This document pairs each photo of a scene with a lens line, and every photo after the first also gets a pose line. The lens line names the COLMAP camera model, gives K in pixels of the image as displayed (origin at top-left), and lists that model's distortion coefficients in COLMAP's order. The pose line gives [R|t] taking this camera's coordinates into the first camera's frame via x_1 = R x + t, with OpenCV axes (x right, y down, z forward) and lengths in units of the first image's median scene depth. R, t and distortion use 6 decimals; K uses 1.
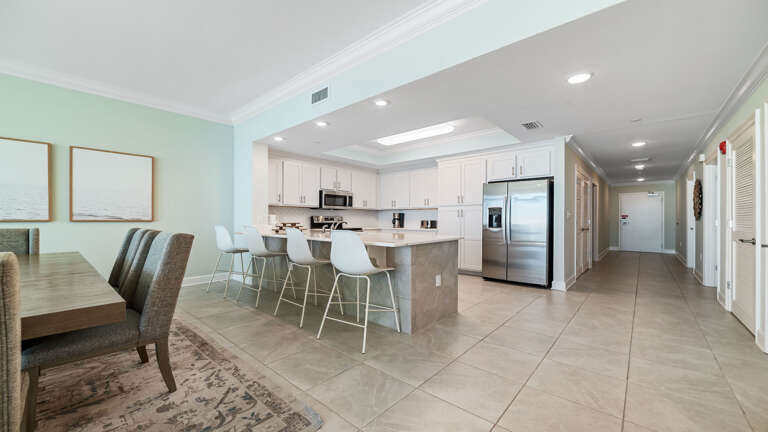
lens RADIAL K [[296.0, 0, 385.3], [0, 296.0, 217.8], [0, 0, 1]] dist [-0.001325, 0.000074]
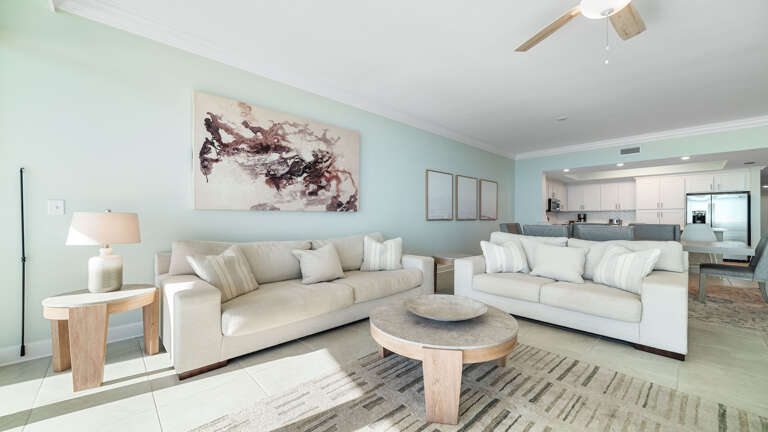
lens RADIAL K [[296.0, 0, 383.0], [0, 296.0, 218.0], [0, 0, 1]] dist [-0.001325, 0.000074]
pose [[0.994431, -0.001686, -0.105375, -1.116172], [0.001638, 0.999999, -0.000539, 0.002681], [0.105375, 0.000363, 0.994432, -0.717999]]
